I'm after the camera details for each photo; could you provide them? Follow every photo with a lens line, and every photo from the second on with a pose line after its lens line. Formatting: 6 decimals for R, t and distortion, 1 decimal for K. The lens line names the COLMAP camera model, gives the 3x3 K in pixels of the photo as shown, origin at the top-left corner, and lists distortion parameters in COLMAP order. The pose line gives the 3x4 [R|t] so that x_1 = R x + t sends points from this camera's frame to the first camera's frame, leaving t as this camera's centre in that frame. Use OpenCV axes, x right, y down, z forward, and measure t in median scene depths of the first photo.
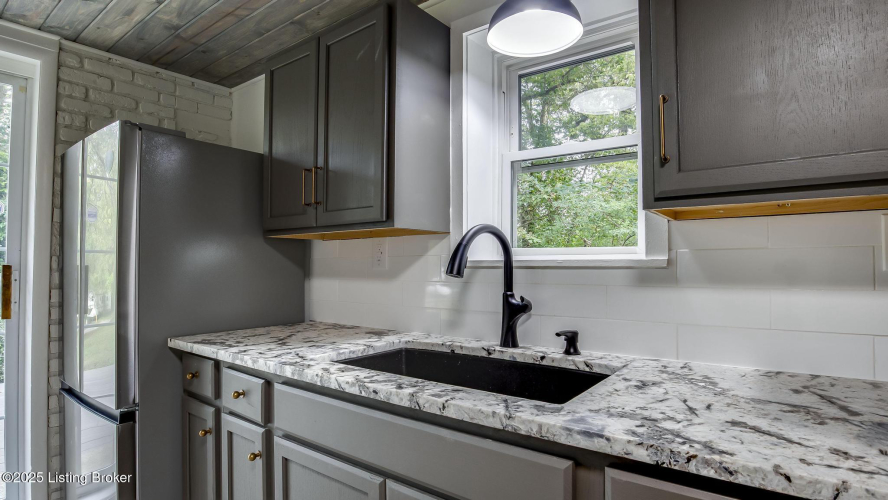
lens RADIAL K [[459.0, 0, 463.1], [0, 459.0, 247.3], [0, 0, 1]] dist [-0.024276, 0.000854]
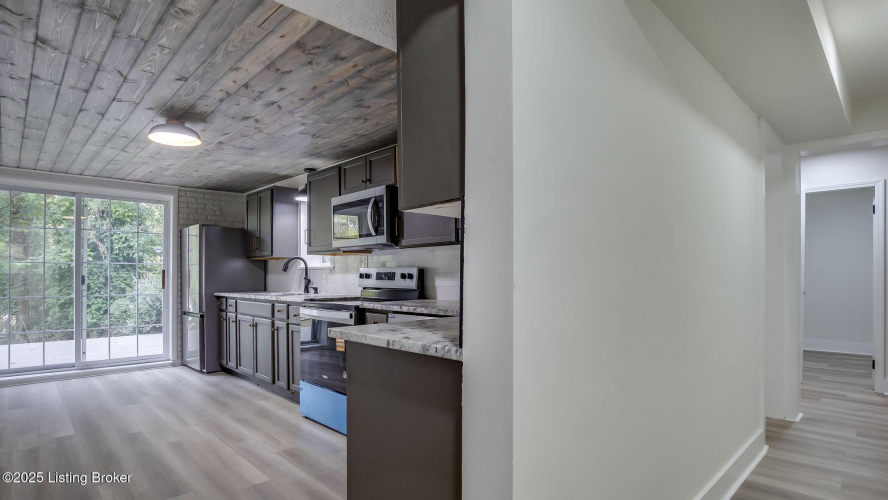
lens RADIAL K [[471.9, 0, 452.2], [0, 471.9, 261.1], [0, 0, 1]] dist [-0.030902, 0.007885]
pose [[0.986270, -0.006352, -0.165020, 1.380955], [0.007937, 0.999928, 0.008949, -0.028521], [0.164951, -0.010136, 0.986250, -1.754455]]
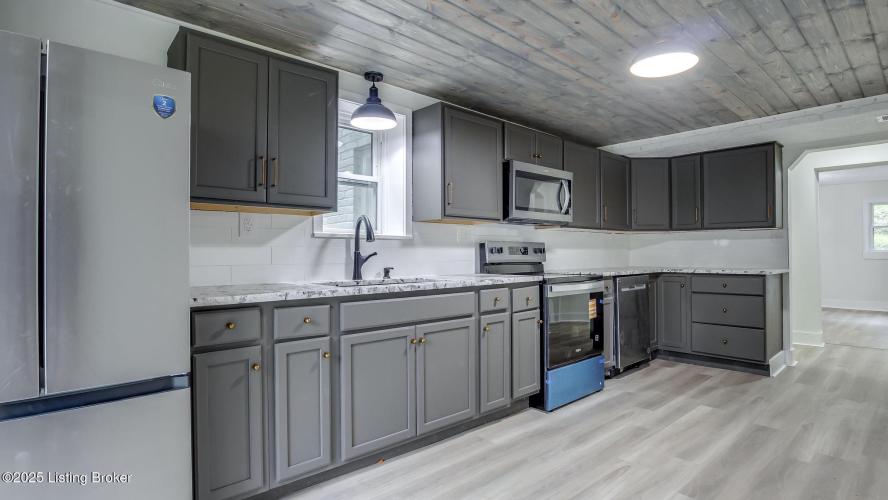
lens RADIAL K [[458.4, 0, 443.6], [0, 458.4, 237.5], [0, 0, 1]] dist [-0.023416, 0.001406]
pose [[0.184900, 0.035599, 0.982112, -1.397966], [-0.034997, 0.998948, -0.029620, 0.069122], [-0.982134, -0.028895, 0.185951, 0.244396]]
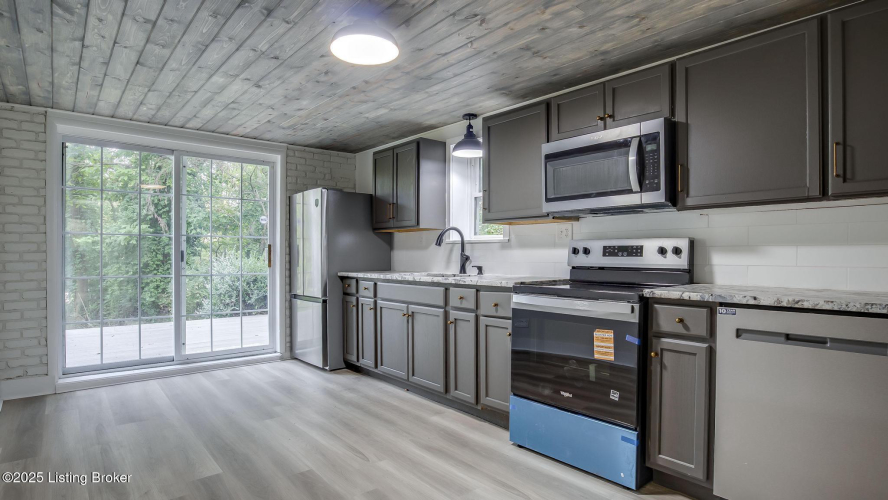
lens RADIAL K [[481.3, 0, 461.9], [0, 481.3, 246.2], [0, 0, 1]] dist [-0.057959, 0.033243]
pose [[0.975524, -0.001721, -0.219888, 0.564174], [0.006671, 0.999741, 0.021771, 0.002356], [0.219794, -0.022705, 0.975282, -1.338708]]
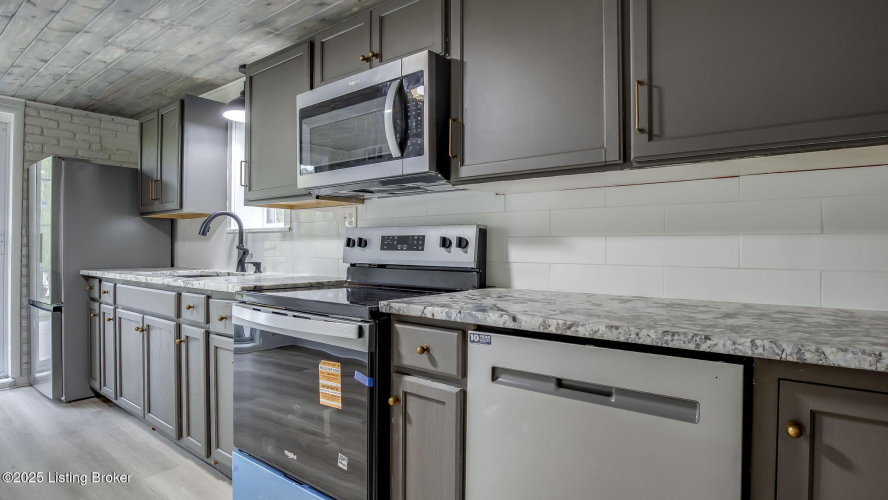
lens RADIAL K [[467.7, 0, 459.7], [0, 467.7, 237.6], [0, 0, 1]] dist [-0.024718, 0.002229]
pose [[0.999934, 0.004491, -0.010545, 0.884377], [-0.004300, 0.999828, 0.018027, 0.021881], [0.010624, -0.017980, 0.999782, -0.835663]]
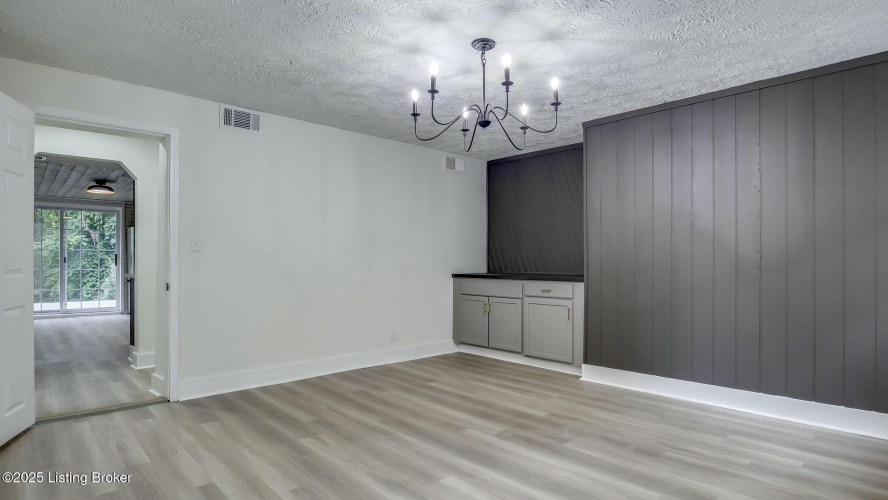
lens RADIAL K [[471.9, 0, 452.2], [0, 471.9, 261.1], [0, 0, 1]] dist [-0.030902, 0.007885]
pose [[0.984873, 0.010311, -0.172971, 3.413313], [-0.003939, 0.999302, 0.037141, -0.086820], [0.173233, -0.035898, 0.984226, -3.306144]]
